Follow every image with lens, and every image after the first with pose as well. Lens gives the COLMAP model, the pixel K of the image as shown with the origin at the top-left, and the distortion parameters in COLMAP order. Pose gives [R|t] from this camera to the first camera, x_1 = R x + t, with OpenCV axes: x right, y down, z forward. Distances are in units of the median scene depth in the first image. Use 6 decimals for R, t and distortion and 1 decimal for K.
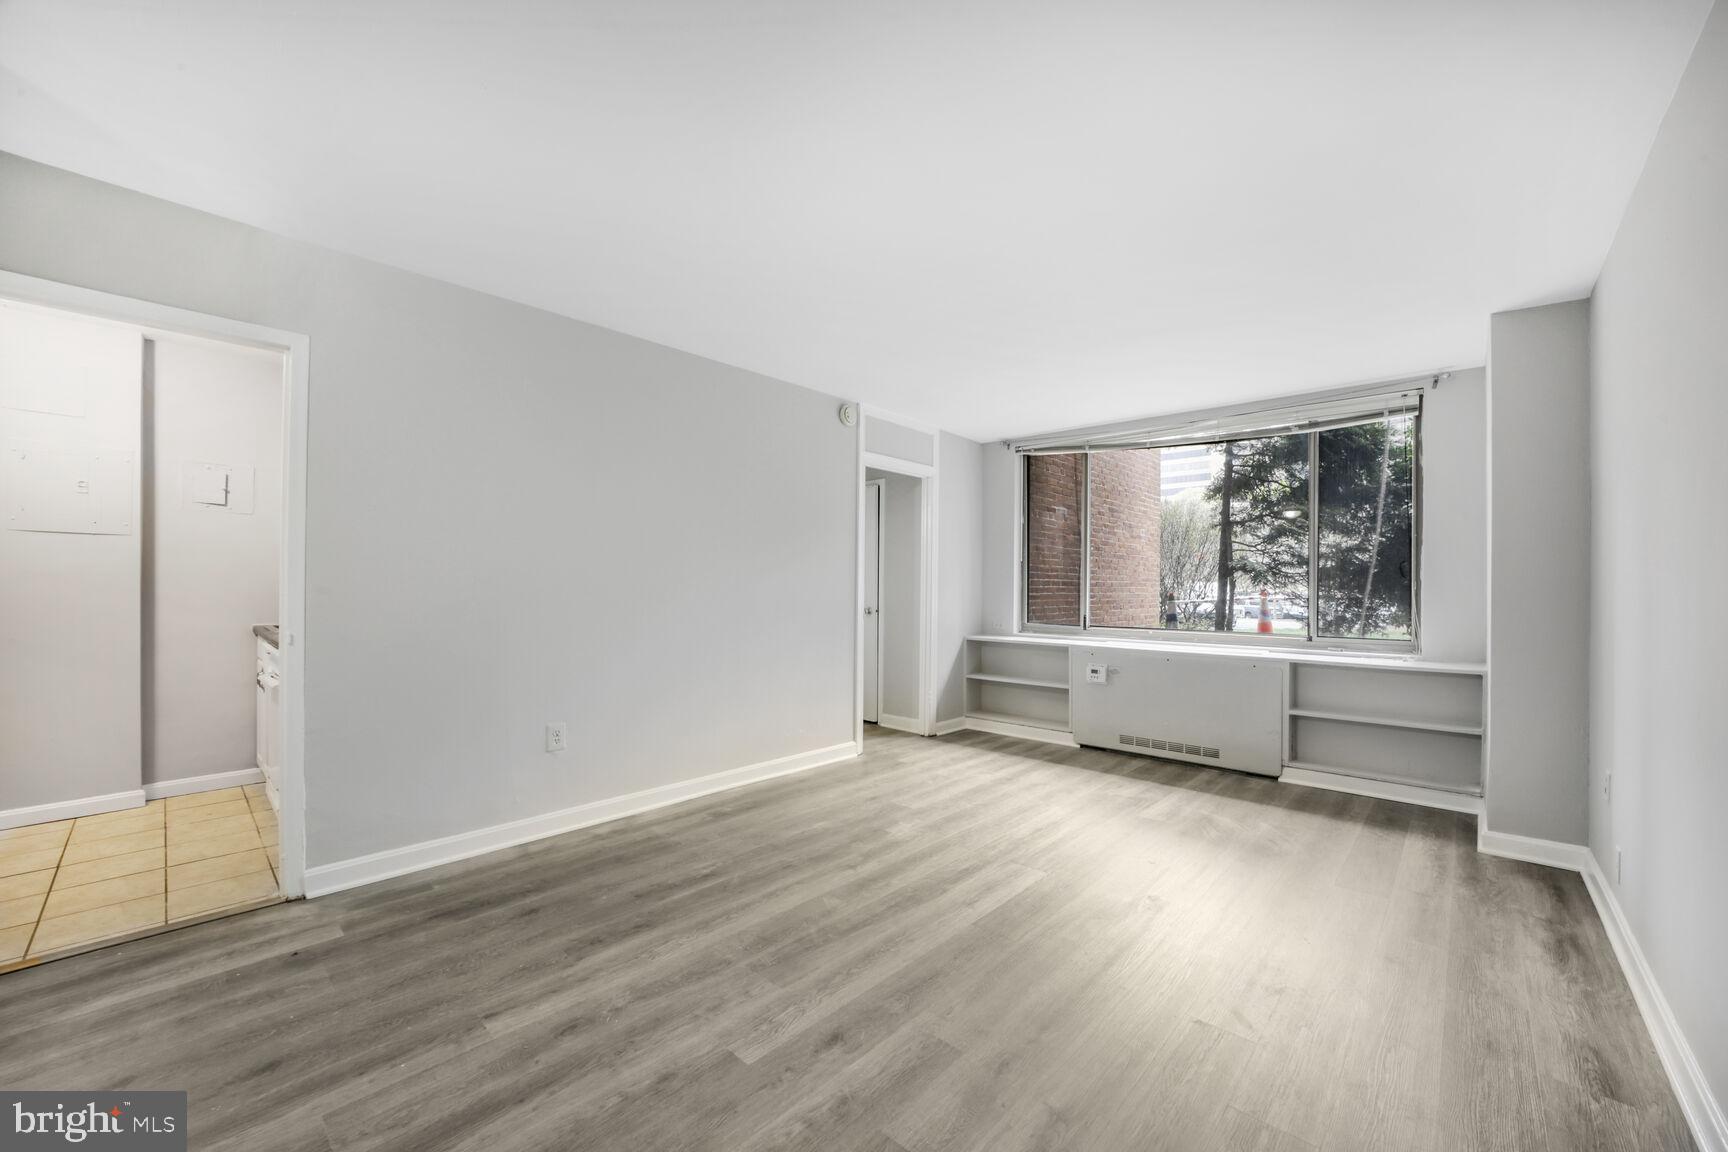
lens RADIAL K [[660.3, 0, 866.9], [0, 660.3, 592.7], [0, 0, 1]] dist [-0.020873, 0.000337]
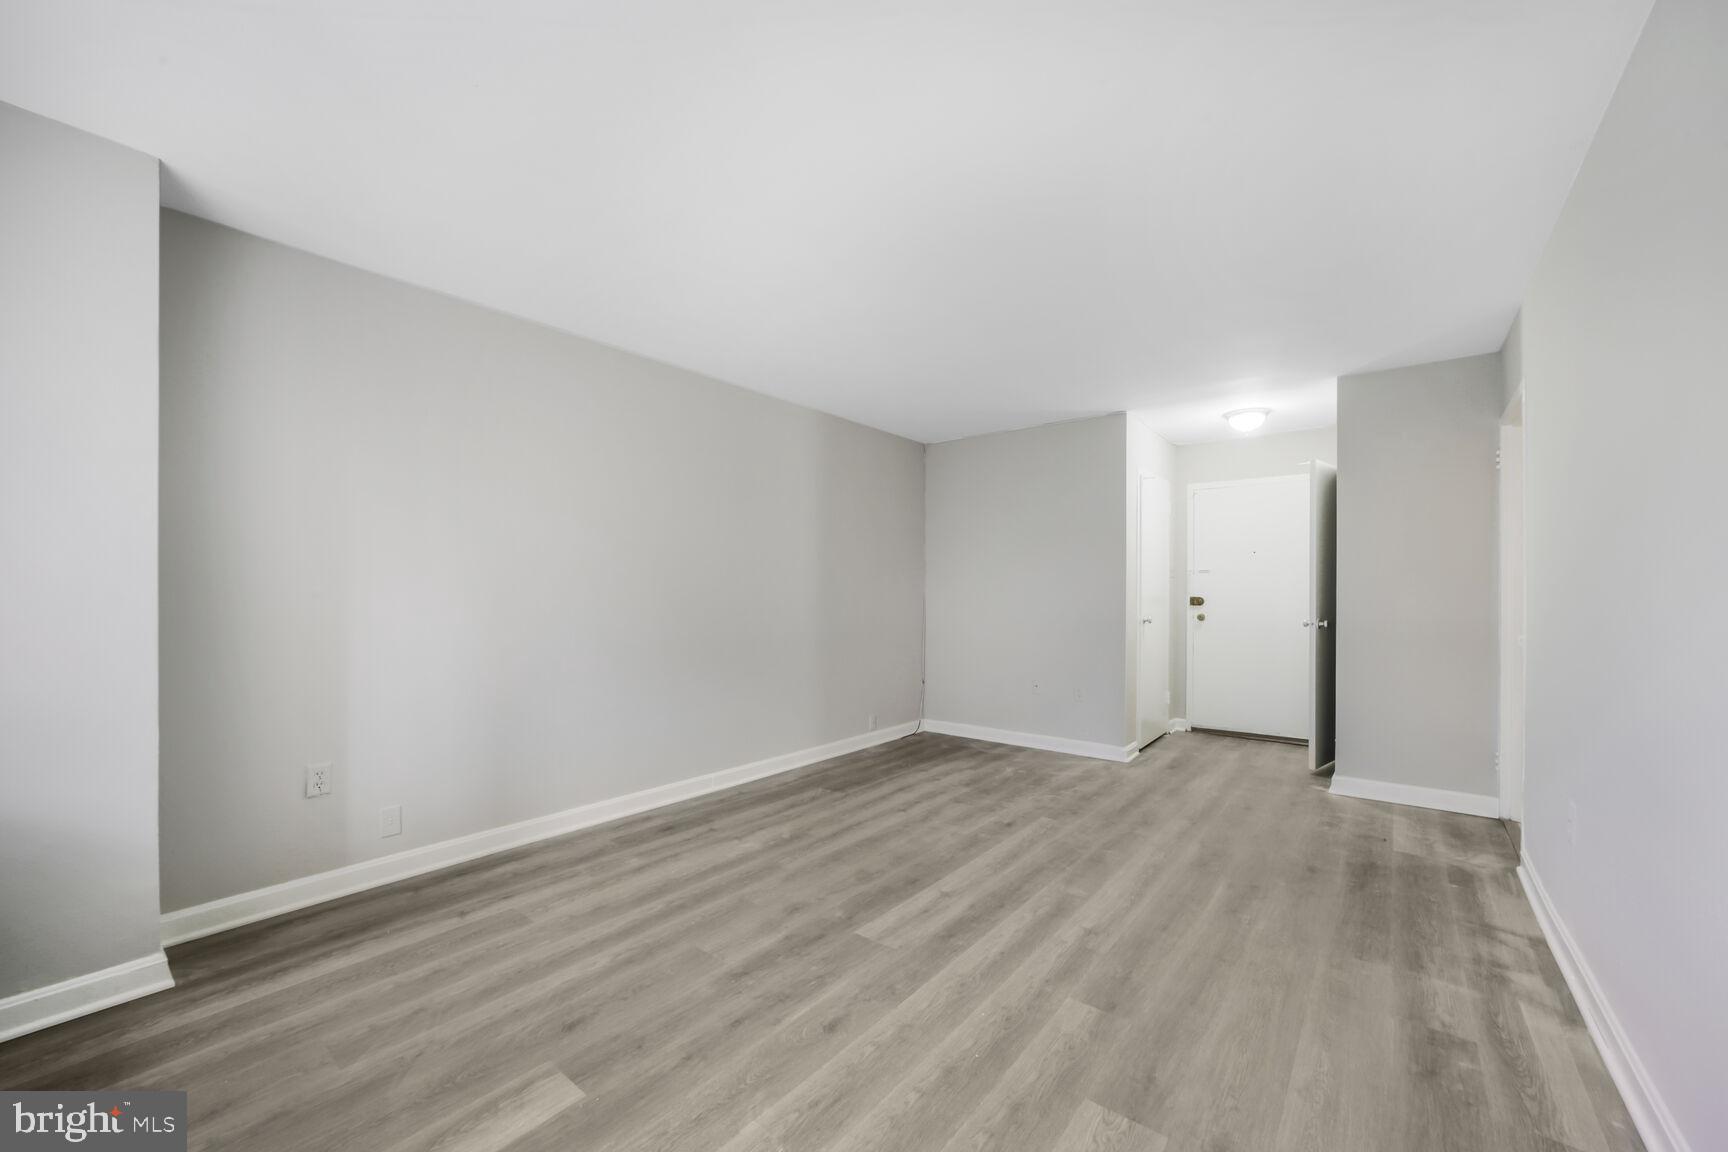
lens RADIAL K [[687.6, 0, 864.0], [0, 687.6, 576.0], [0, 0, 1]] dist [0.000097, 0.000201]
pose [[-0.997688, -0.013453, -0.066618, 0.289434], [-0.012290, 0.999765, -0.017840, -0.007720], [0.066843, -0.016980, -0.997619, 1.663934]]
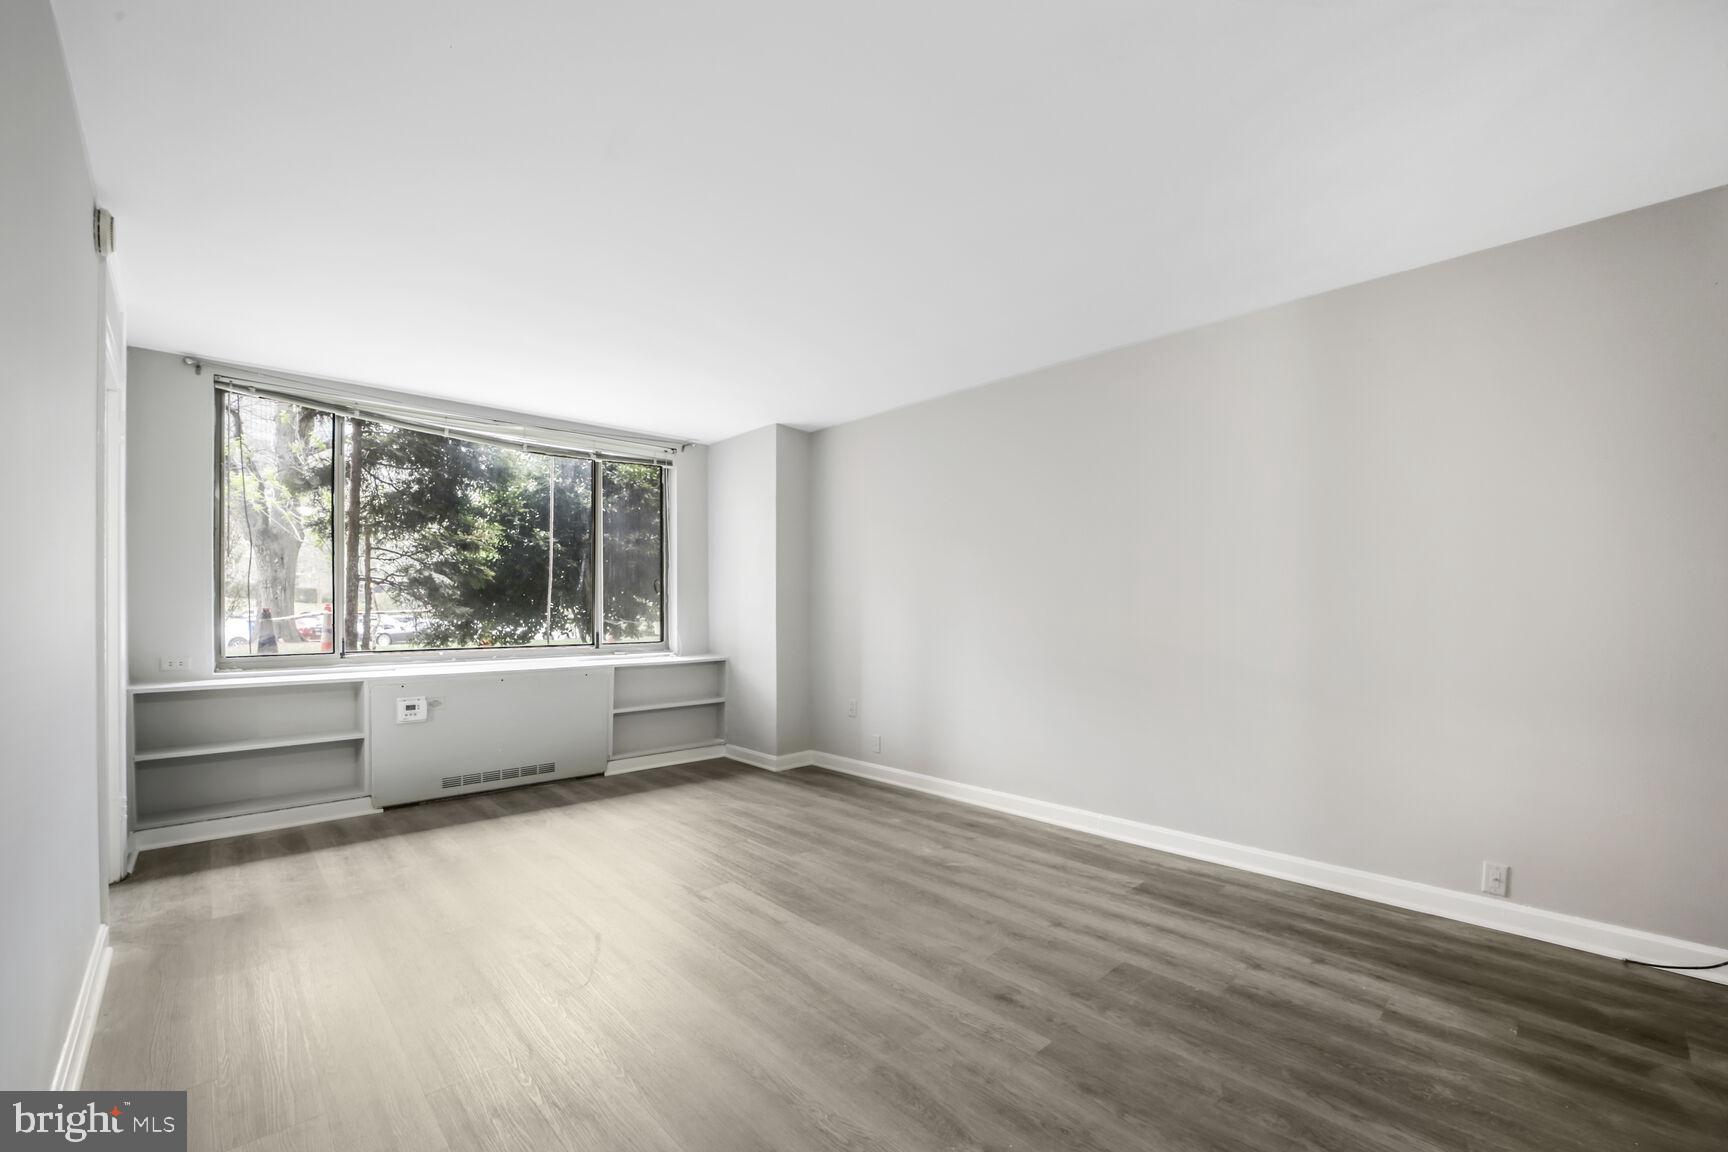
lens RADIAL K [[715.2, 0, 855.5], [0, 715.2, 611.0], [0, 0, 1]] dist [-0.030287, 0.000419]
pose [[0.084628, -0.009179, 0.996370, -0.703714], [0.007031, 0.999938, 0.008615, 0.002497], [-0.996388, 0.006276, 0.084687, 0.632299]]
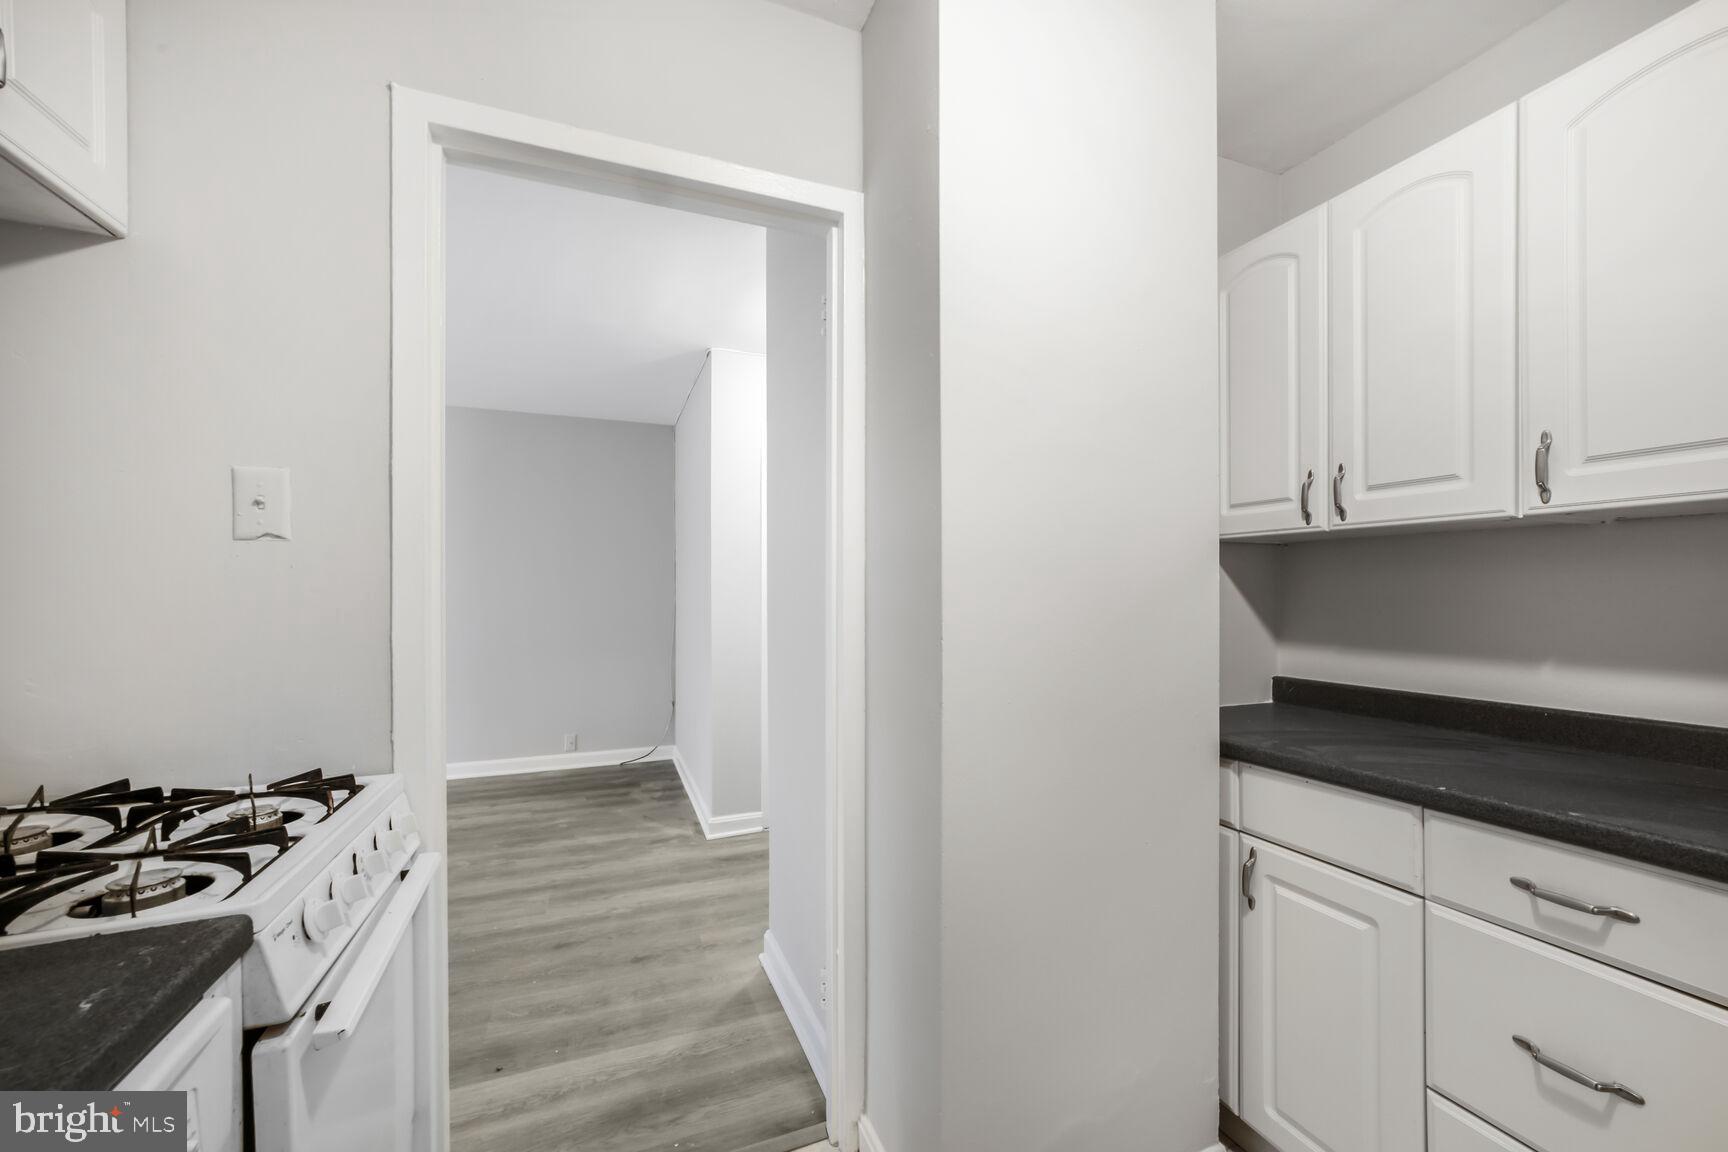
lens RADIAL K [[660.3, 0, 866.9], [0, 660.3, 592.7], [0, 0, 1]] dist [-0.020873, 0.000337]
pose [[-0.901078, -0.009552, 0.433552, -1.088343], [-0.005234, 0.999924, 0.011153, -0.035413], [-0.433626, 0.007781, -0.901059, 1.006921]]
